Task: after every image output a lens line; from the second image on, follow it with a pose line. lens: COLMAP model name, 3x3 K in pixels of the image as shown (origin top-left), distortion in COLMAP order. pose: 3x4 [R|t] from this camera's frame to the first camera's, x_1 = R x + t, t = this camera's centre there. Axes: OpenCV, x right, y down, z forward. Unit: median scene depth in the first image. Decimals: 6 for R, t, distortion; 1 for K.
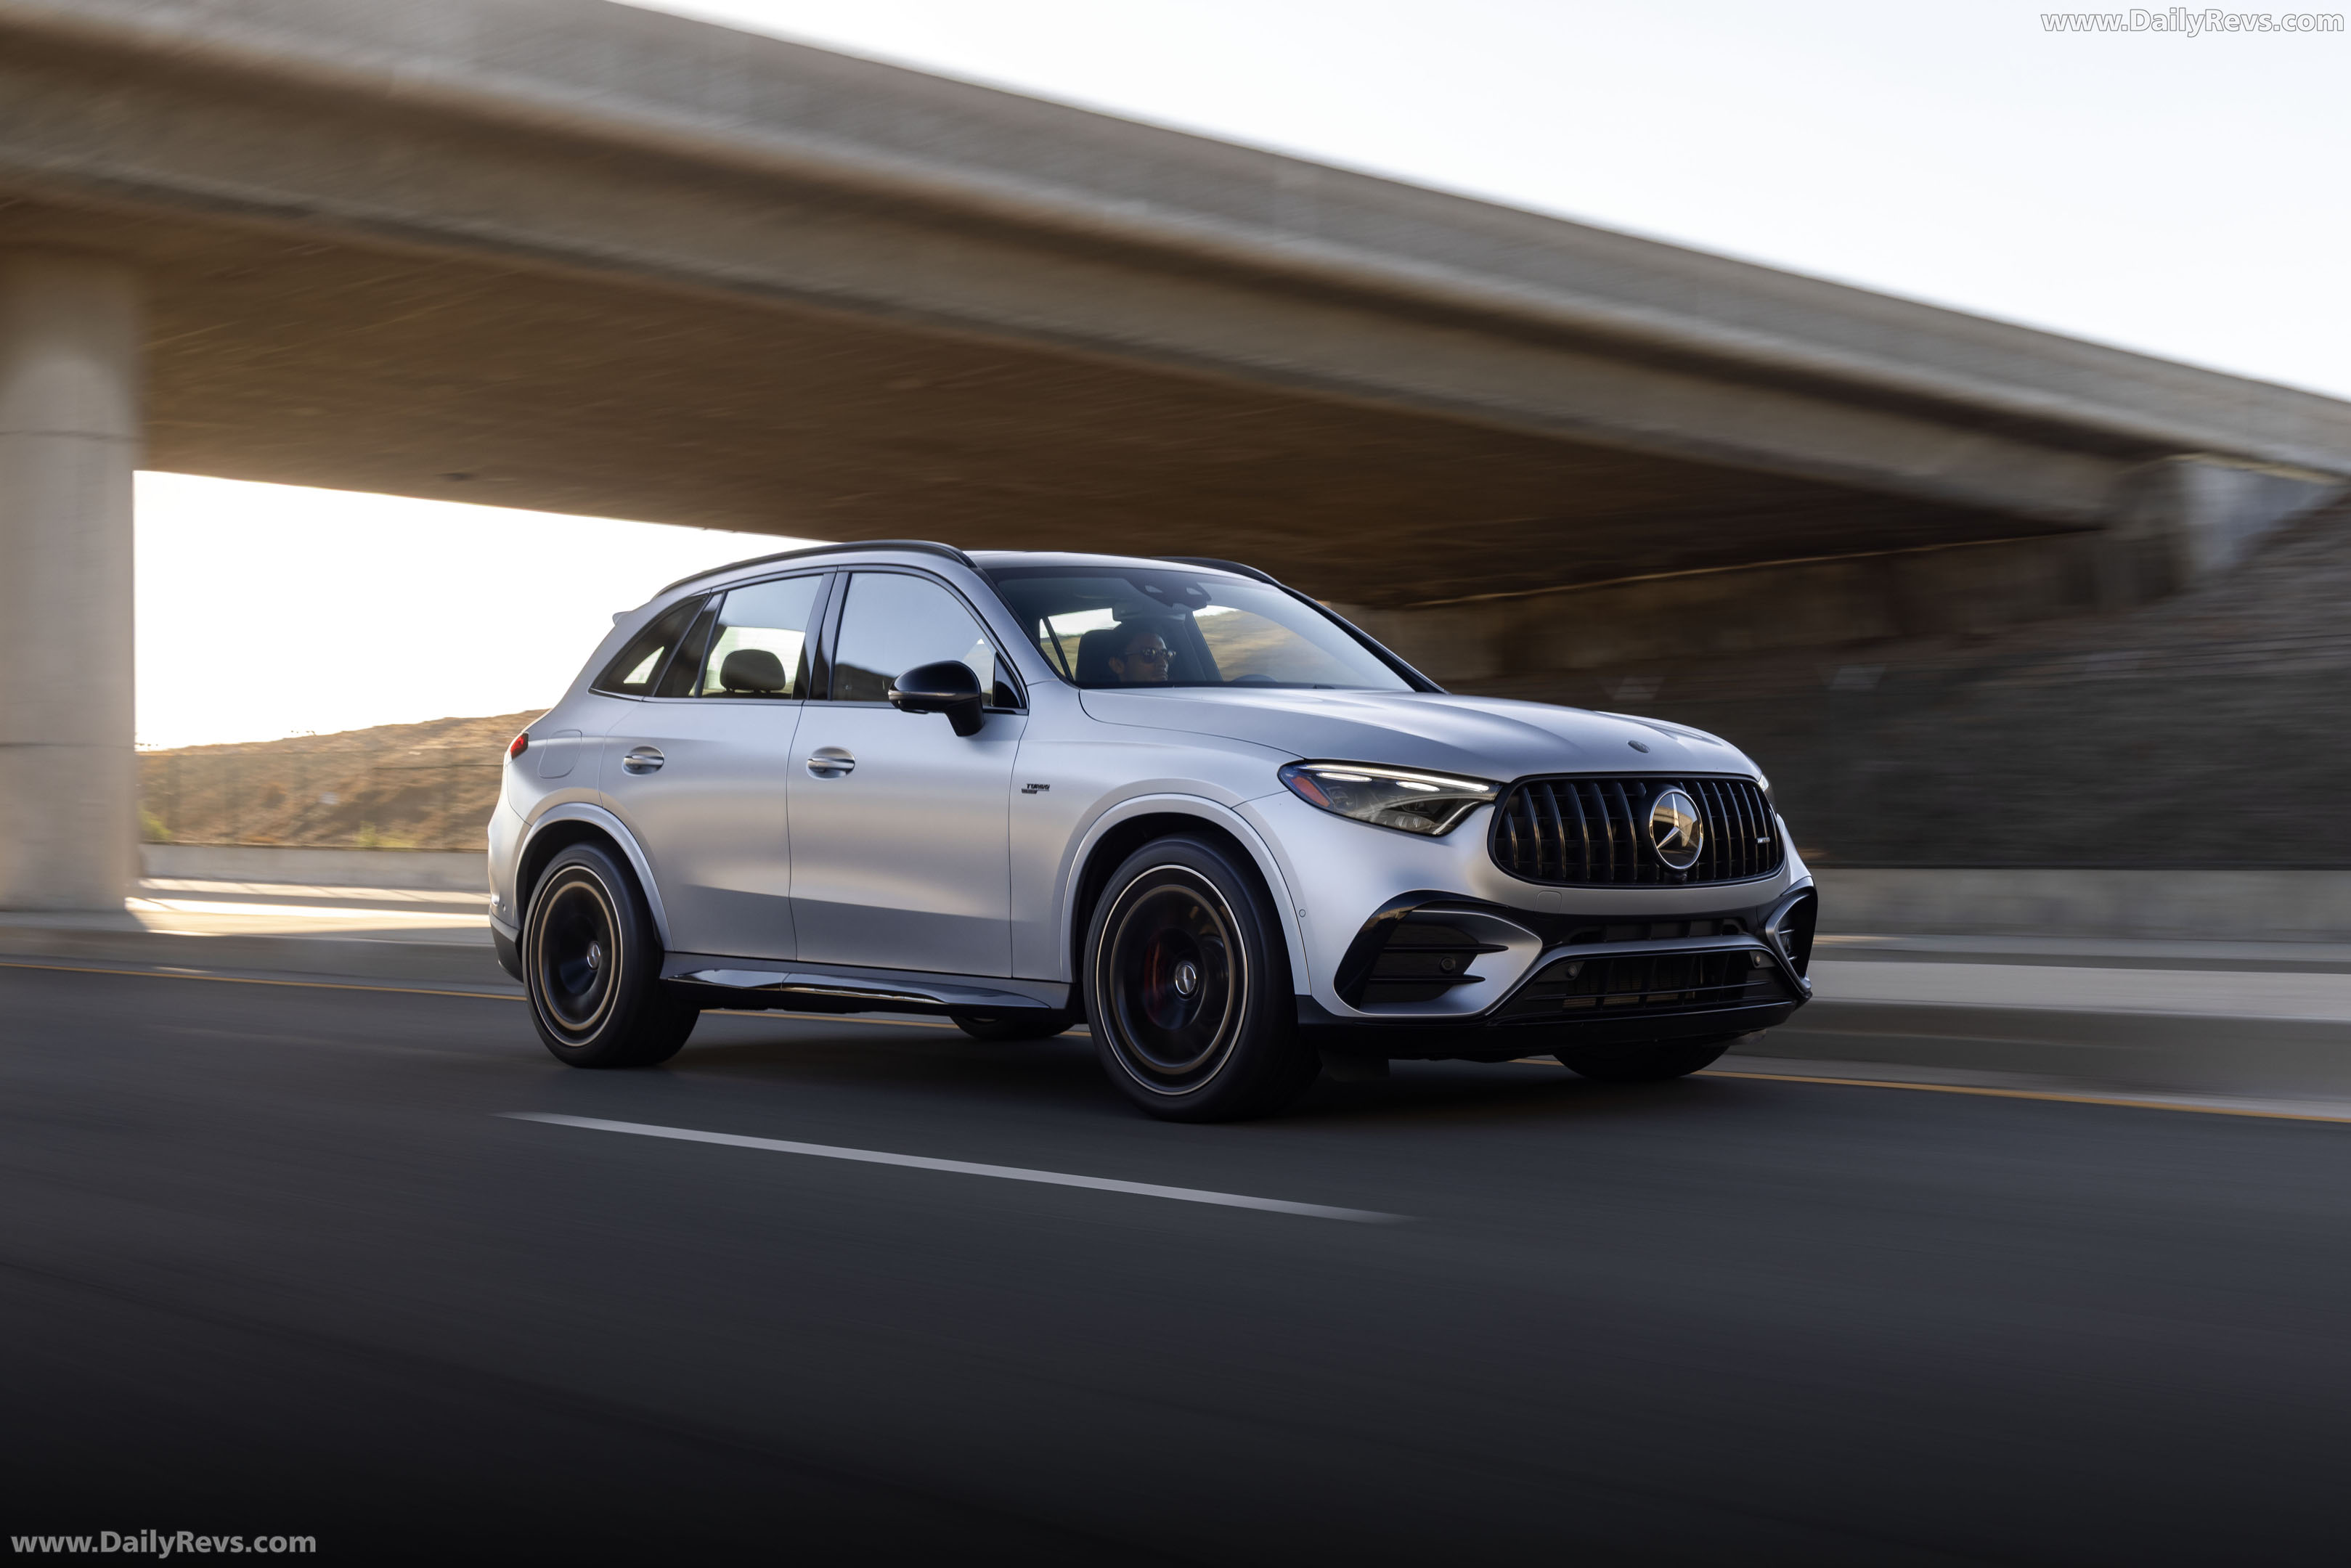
lens RADIAL K [[2880.5, 0, 1175.5], [0, 2880.5, 784.0], [0, 0, 1]] dist [0.004673, 0.000321]
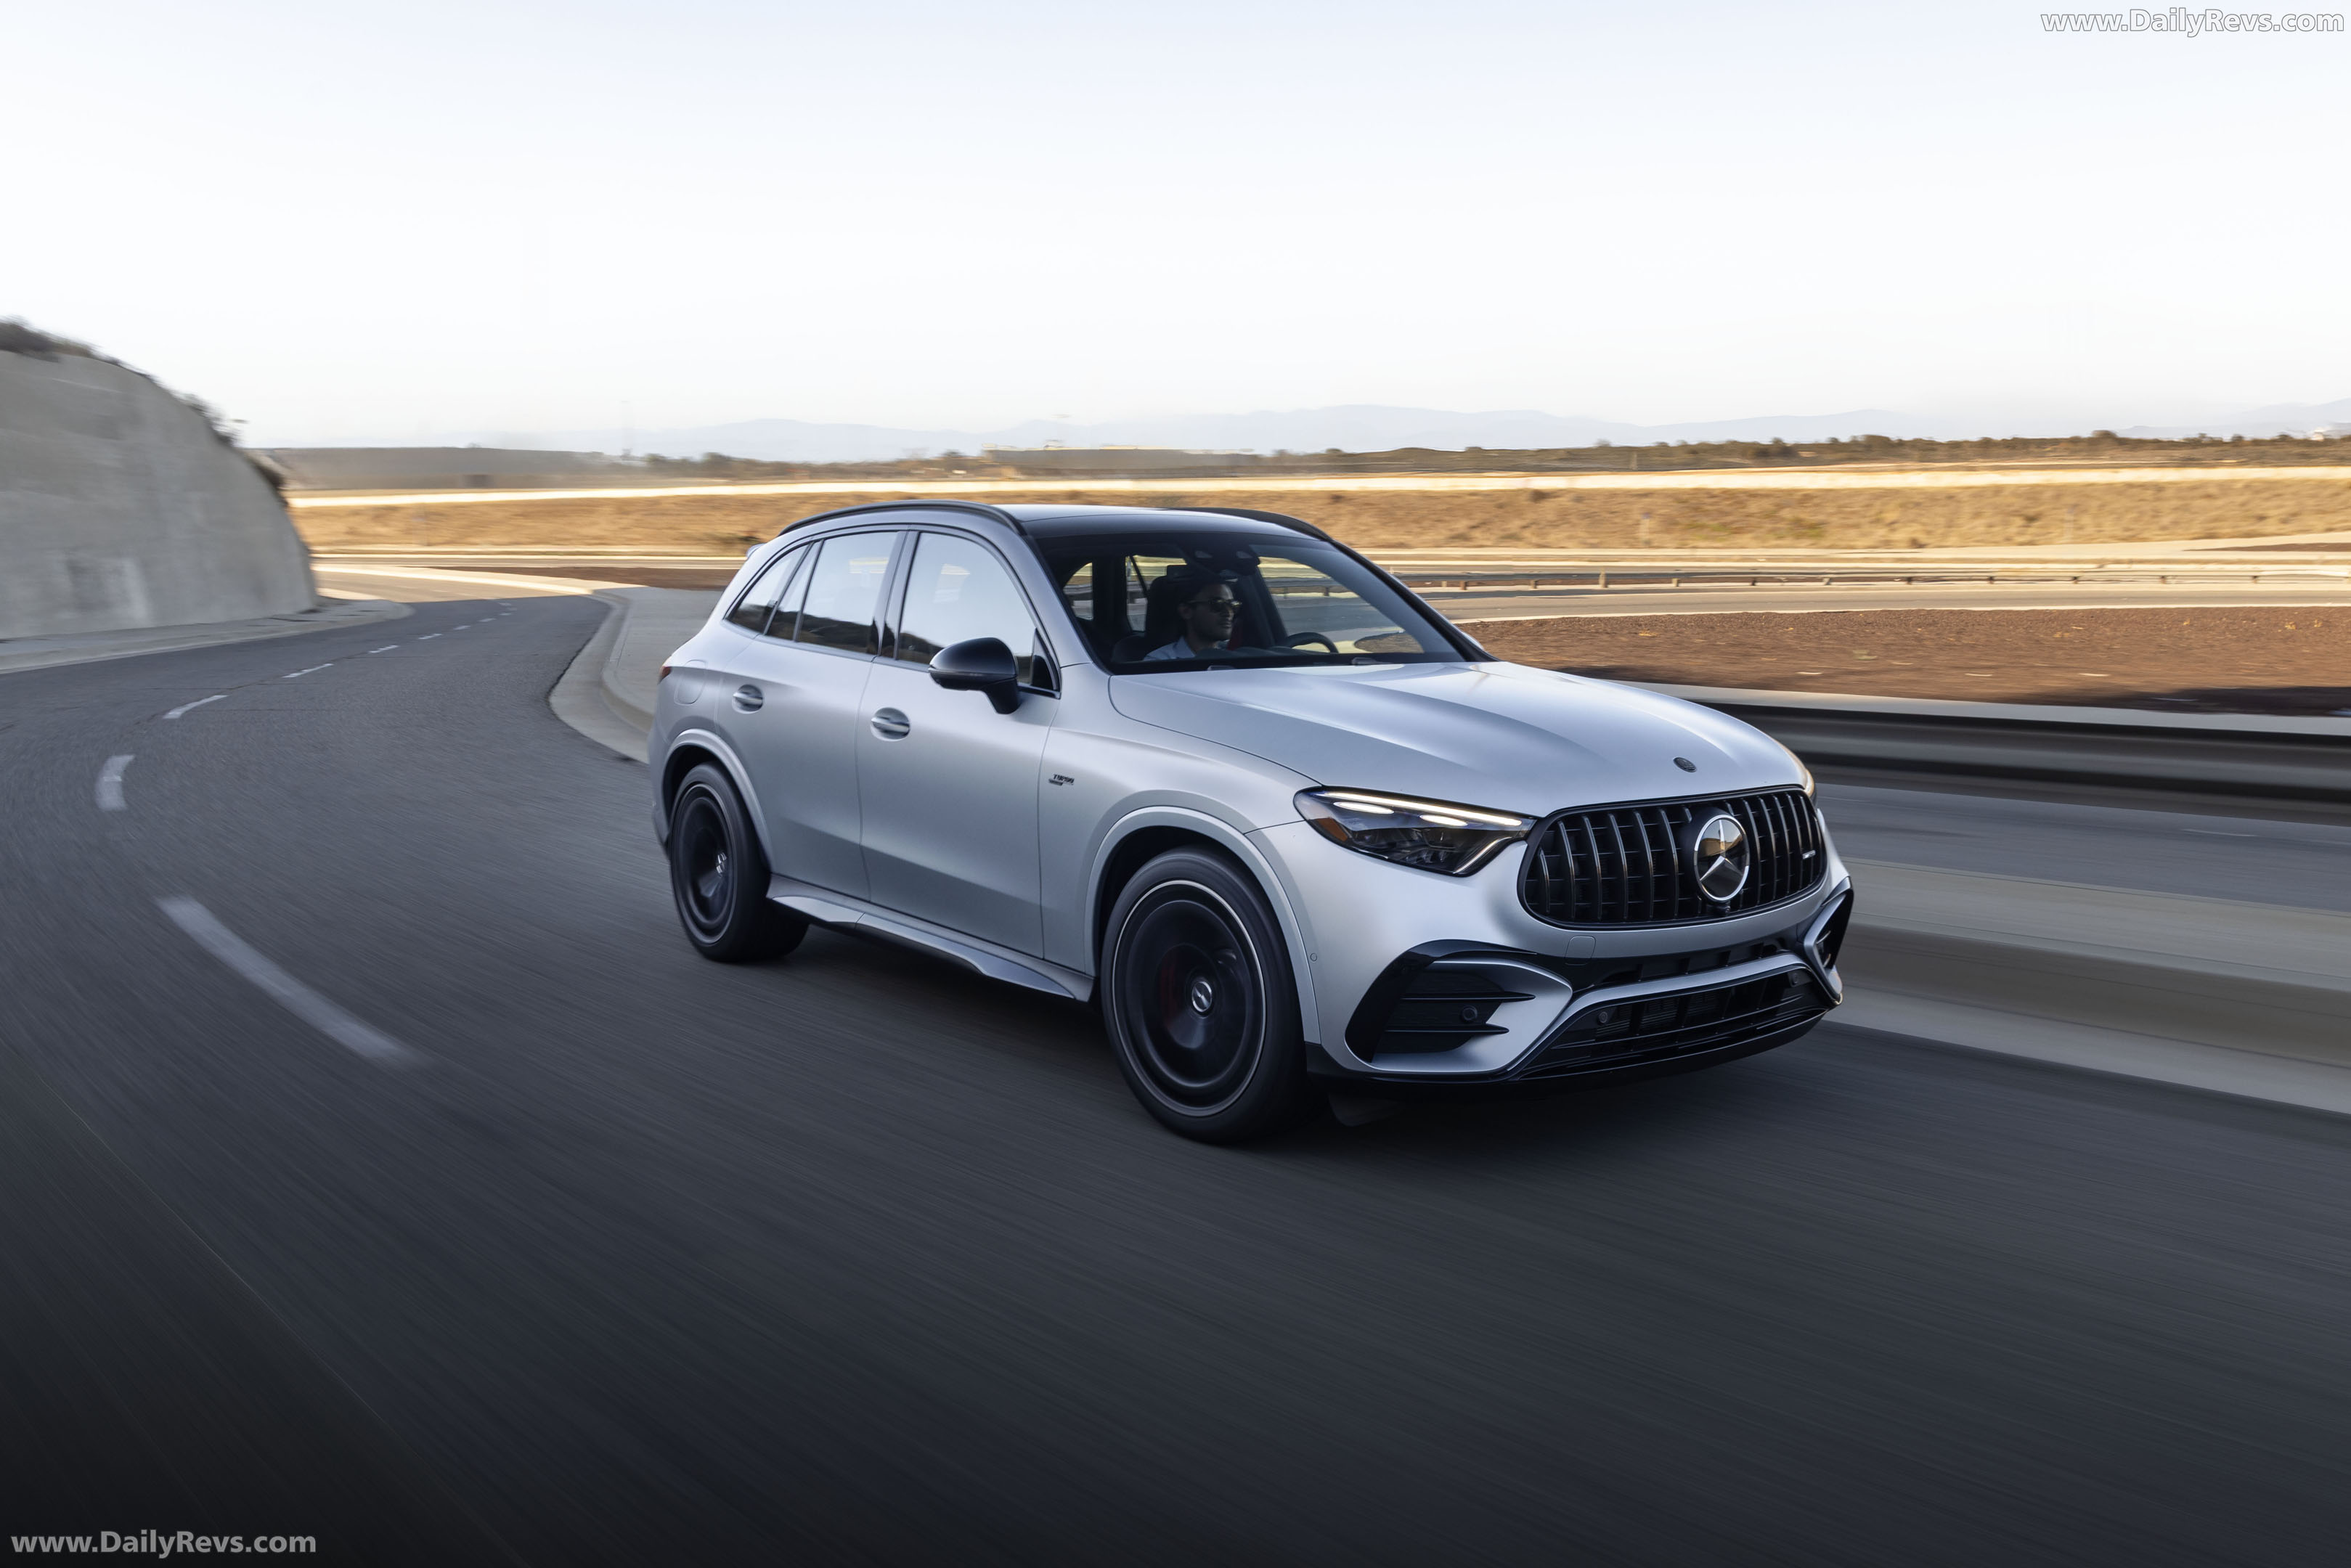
lens RADIAL K [[1813.2, 0, 1235.9], [0, 1813.2, 869.4], [0, 0, 1]] dist [0.000608, 0.000219]
pose [[0.998417, 0.021844, -0.051830, 0.045530], [-0.013102, 0.986476, 0.163383, -0.072923], [0.054698, -0.162445, 0.985200, 0.399551]]
